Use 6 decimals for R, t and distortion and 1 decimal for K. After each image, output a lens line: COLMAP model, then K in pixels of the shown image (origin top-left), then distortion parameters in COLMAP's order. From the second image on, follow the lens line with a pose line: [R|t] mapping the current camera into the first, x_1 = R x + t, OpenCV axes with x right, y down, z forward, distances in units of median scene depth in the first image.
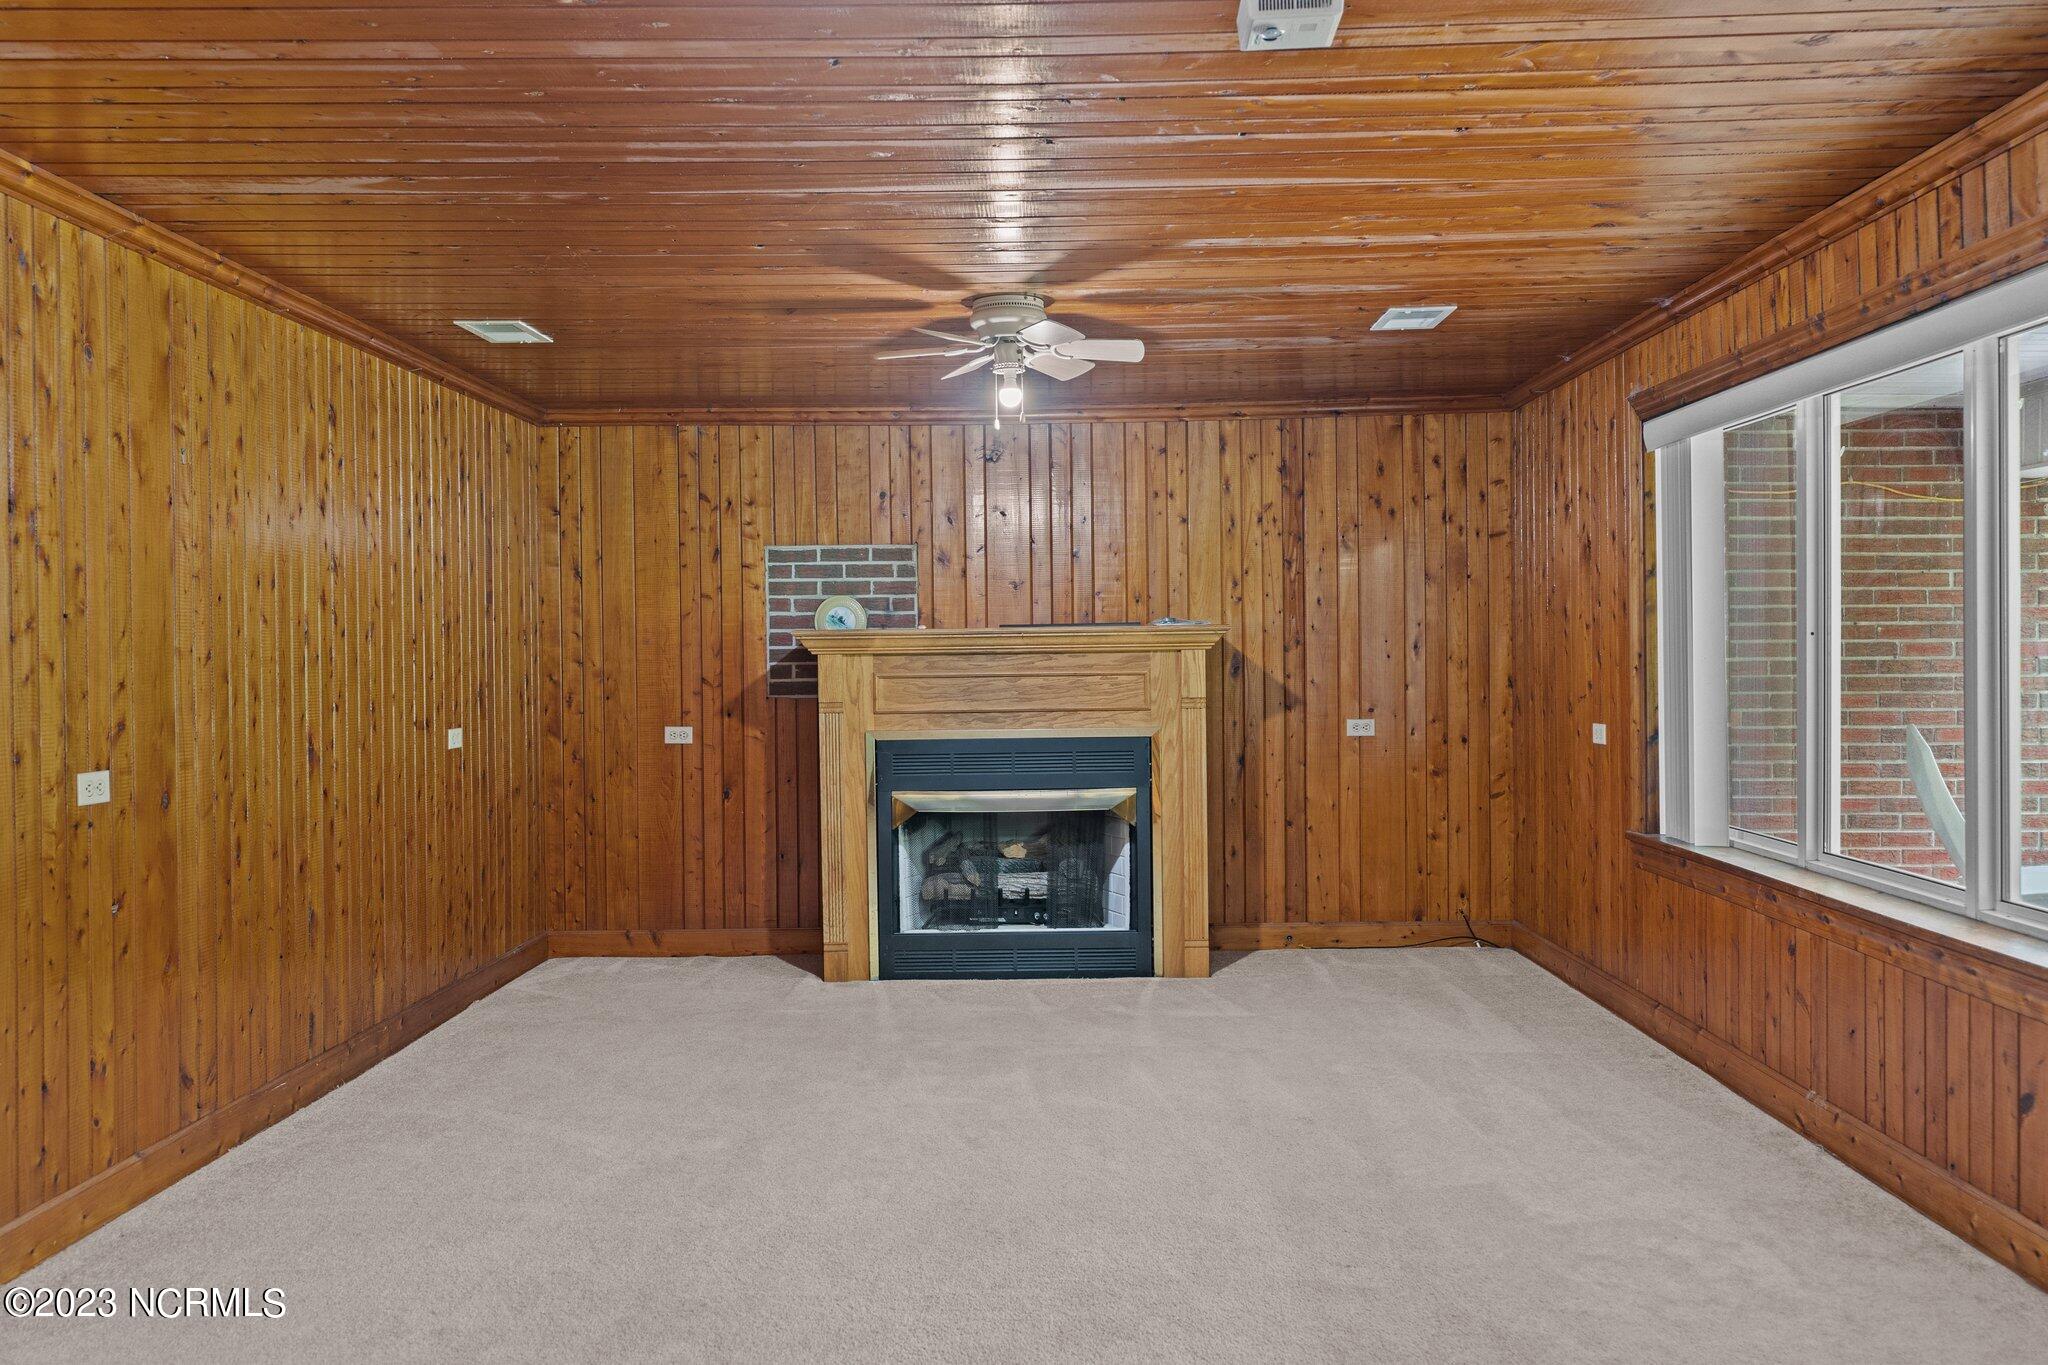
lens RADIAL K [[1642.2, 0, 1024.1], [0, 1642.2, 673.8], [0, 0, 1]] dist [-0.000443, 0.005628]
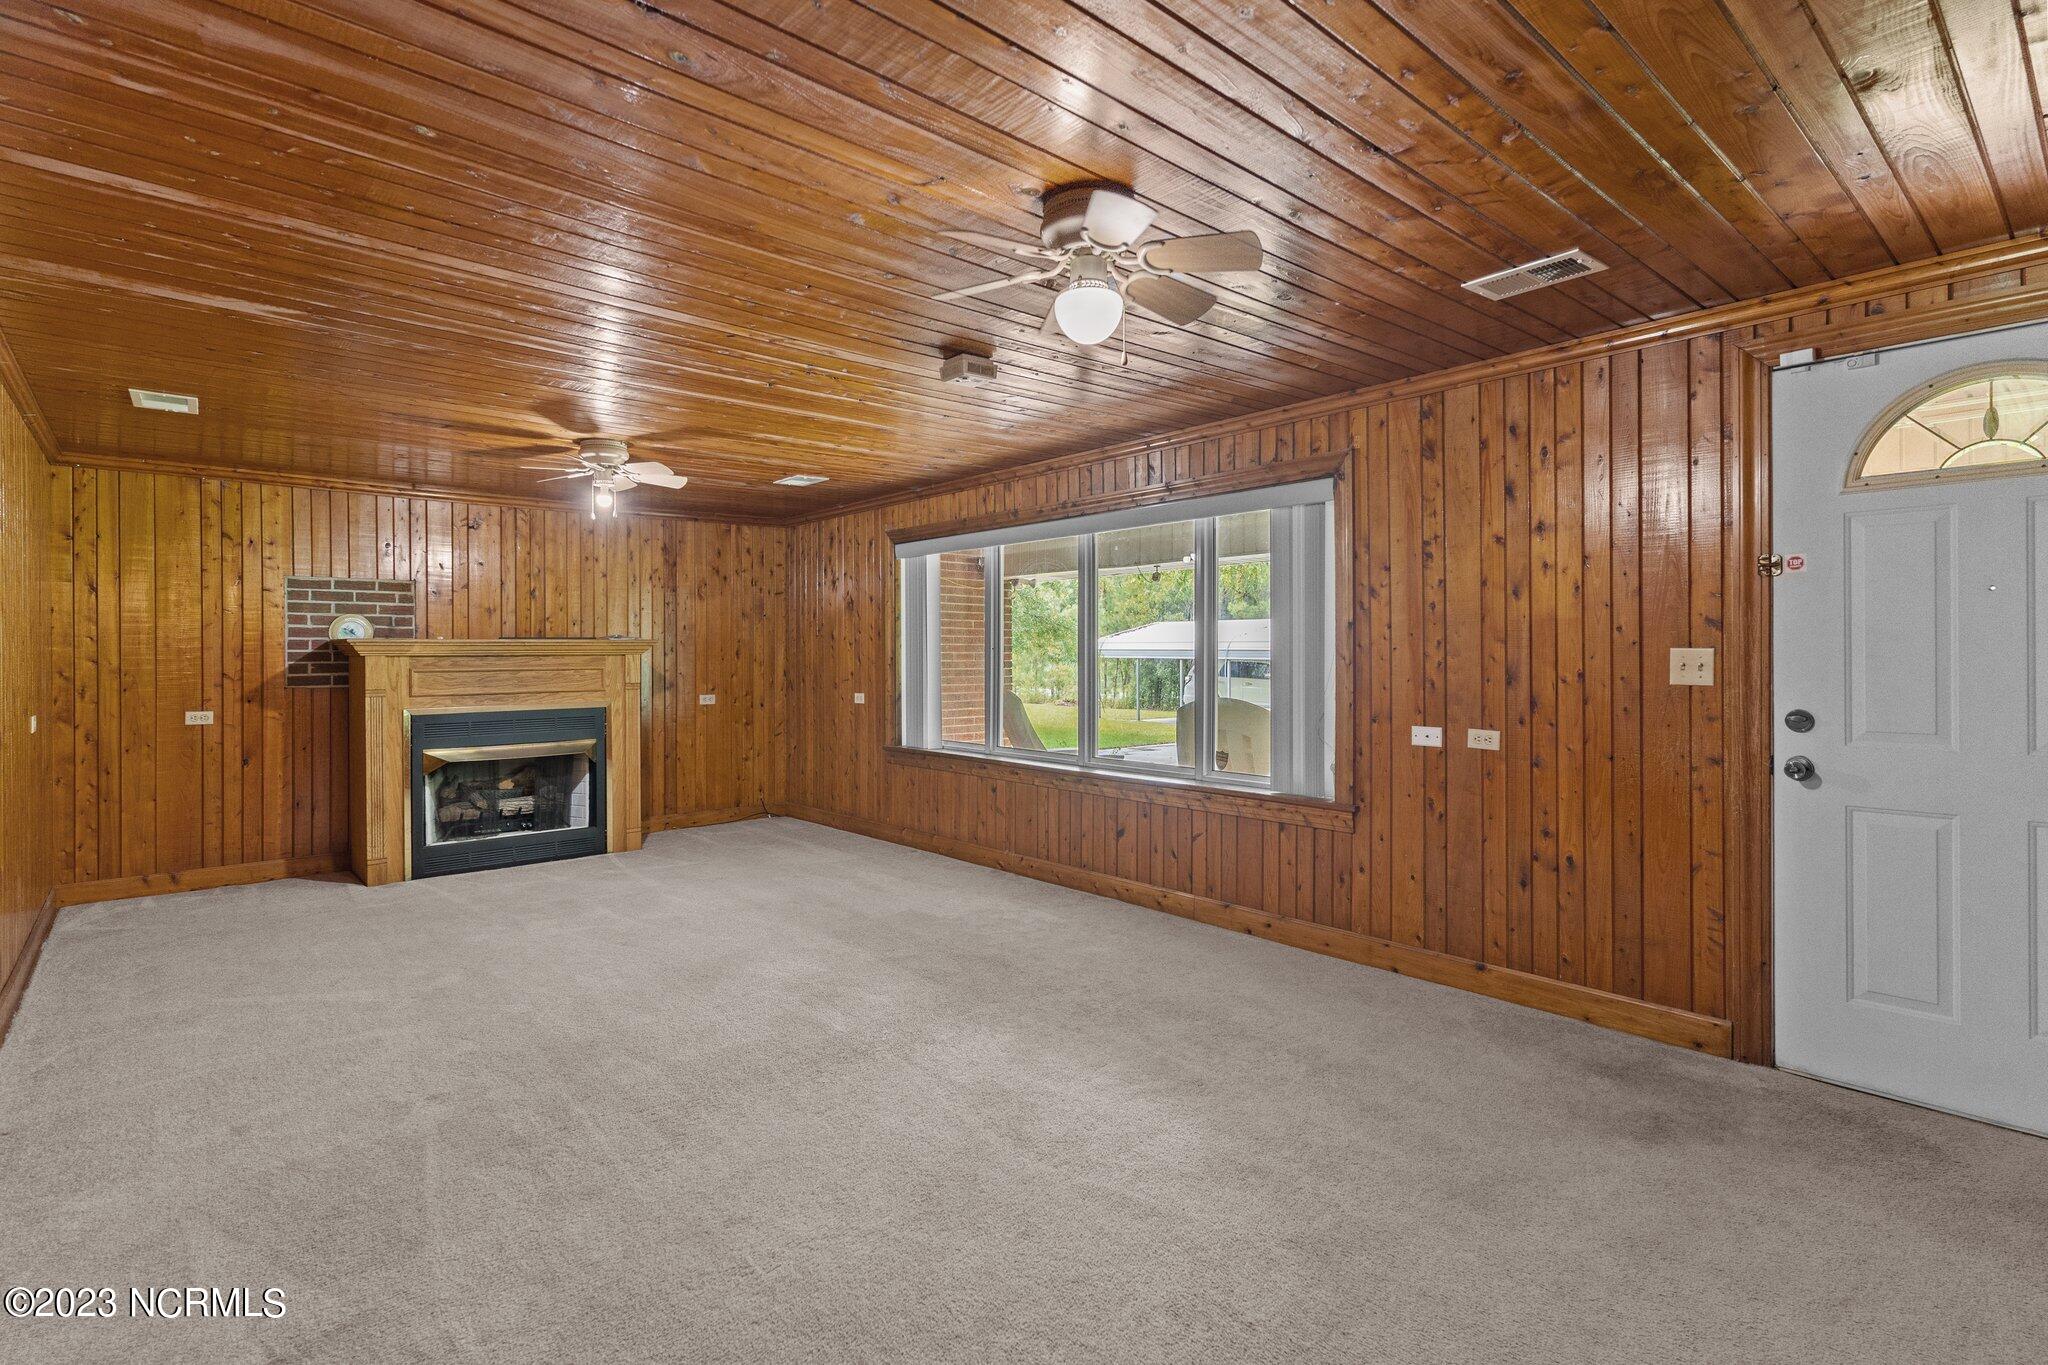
lens RADIAL K [[1031.2, 0, 1024.5], [0, 1031.2, 673.6], [0, 0, 1]] dist [0.001981, -0.001484]
pose [[0.729861, -0.005347, 0.683574, -0.302961], [0.005526, 0.999983, 0.001921, 0.004719], [-0.683573, 0.002375, 0.729878, -0.036278]]
